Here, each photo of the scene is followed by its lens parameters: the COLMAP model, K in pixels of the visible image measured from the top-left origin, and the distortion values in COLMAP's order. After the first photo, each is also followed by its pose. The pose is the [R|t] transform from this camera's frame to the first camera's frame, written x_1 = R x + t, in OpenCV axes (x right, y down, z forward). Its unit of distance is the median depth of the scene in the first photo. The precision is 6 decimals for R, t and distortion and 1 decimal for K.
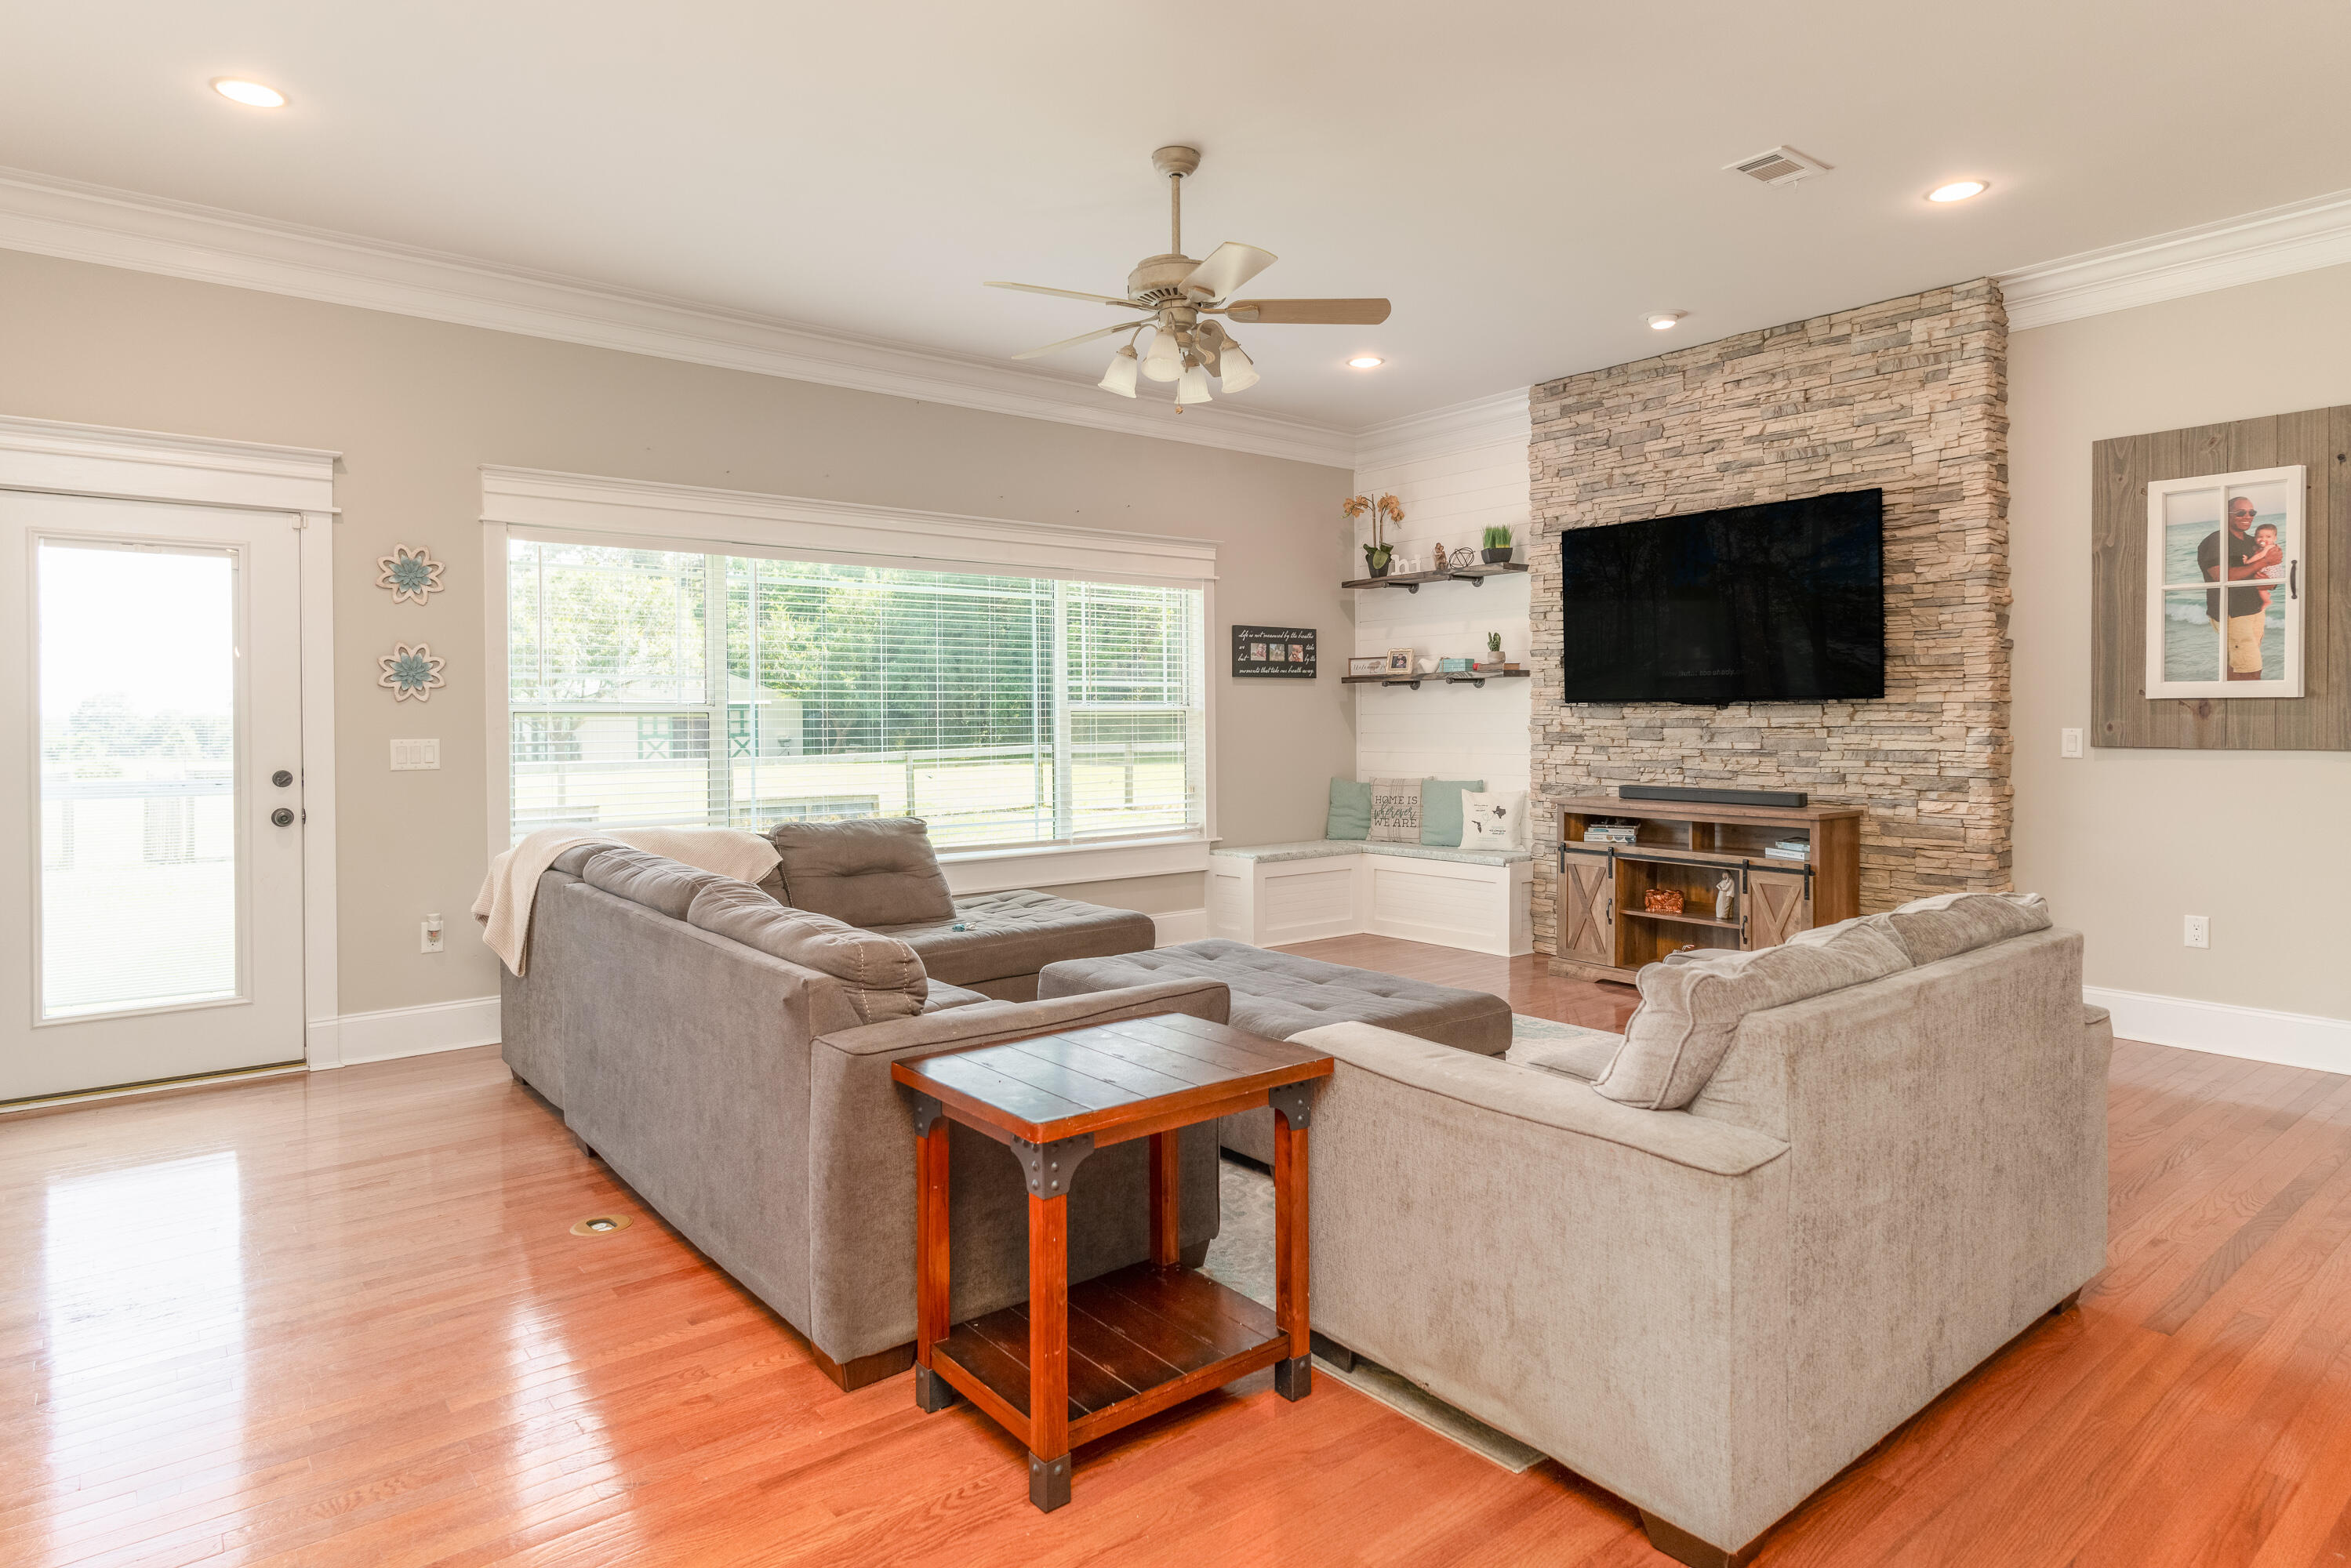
lens RADIAL K [[1307.4, 0, 1150.9], [0, 1307.4, 729.2], [0, 0, 1]] dist [0.007478, -0.000524]
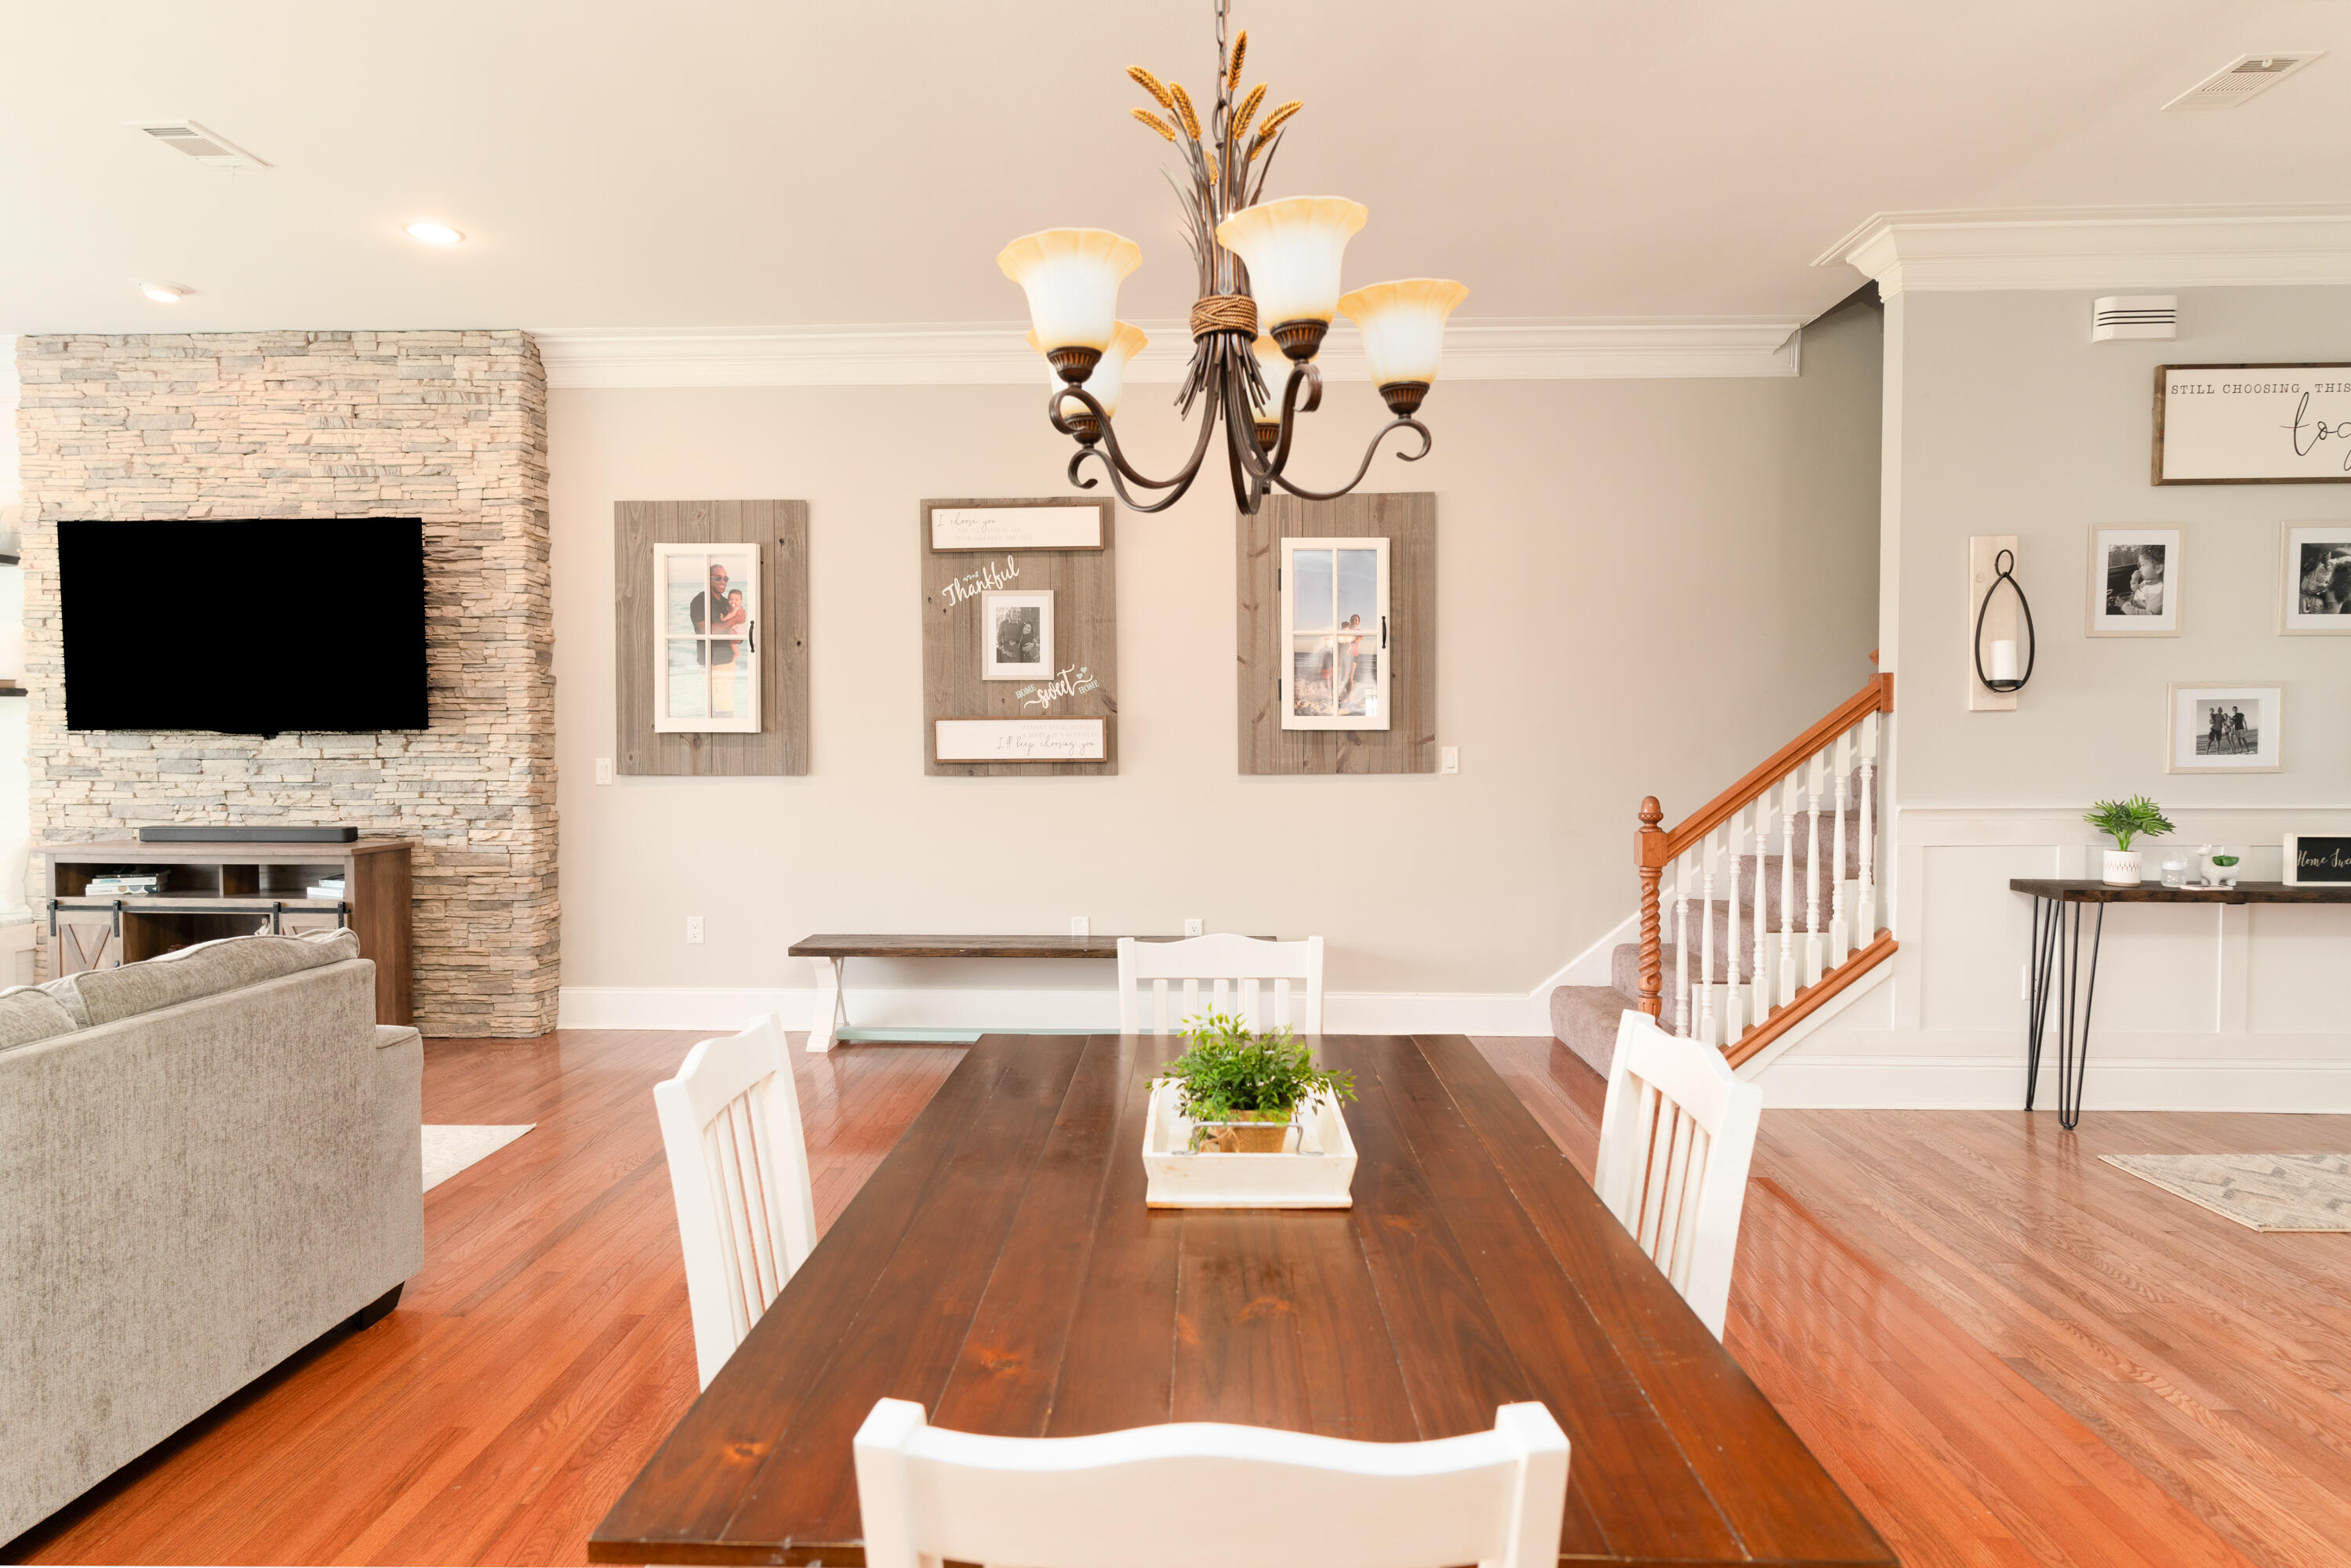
lens RADIAL K [[1299.0, 0, 1175.5], [0, 1299.0, 784.0], [0, 0, 1]] dist [0.000530, -0.000586]
pose [[0.650603, -0.022415, 0.759087, 0.172541], [0.003928, 0.999650, 0.026152, -0.005509], [-0.759408, -0.014033, 0.650464, -0.078419]]
